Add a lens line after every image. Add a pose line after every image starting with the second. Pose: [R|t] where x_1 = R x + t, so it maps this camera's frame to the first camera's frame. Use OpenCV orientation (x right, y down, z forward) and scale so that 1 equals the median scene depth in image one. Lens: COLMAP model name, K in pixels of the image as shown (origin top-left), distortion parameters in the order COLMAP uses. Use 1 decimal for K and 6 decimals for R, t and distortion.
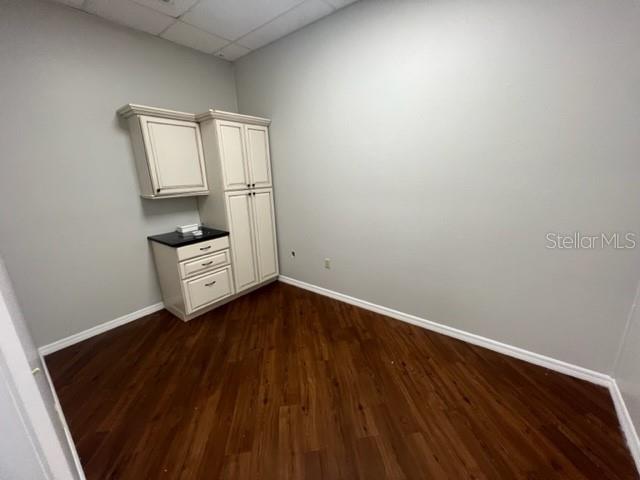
lens RADIAL K [[255.8, 0, 318.9], [0, 255.8, 239.7], [0, 0, 1]] dist [-0.003299, 0.000634]
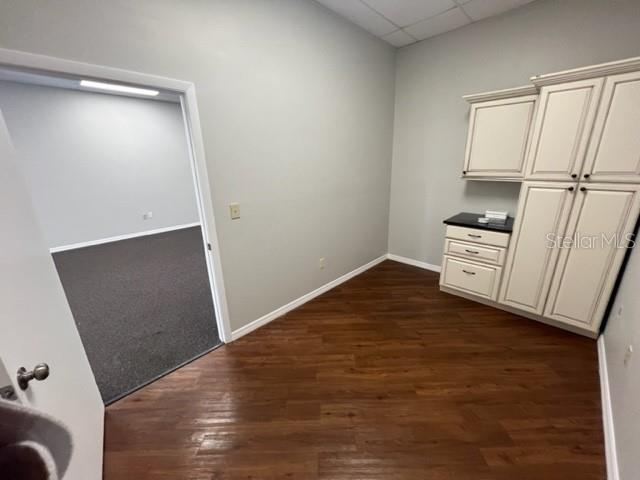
lens RADIAL K [[255.8, 0, 321.6], [0, 255.8, 240.9], [0, 0, 1]] dist [-0.003299, 0.000634]
pose [[-0.114217, 0.329922, -0.937073, 0.544796], [-0.226375, 0.909788, 0.347908, -0.158319], [0.967320, 0.251867, -0.029227, 0.478020]]
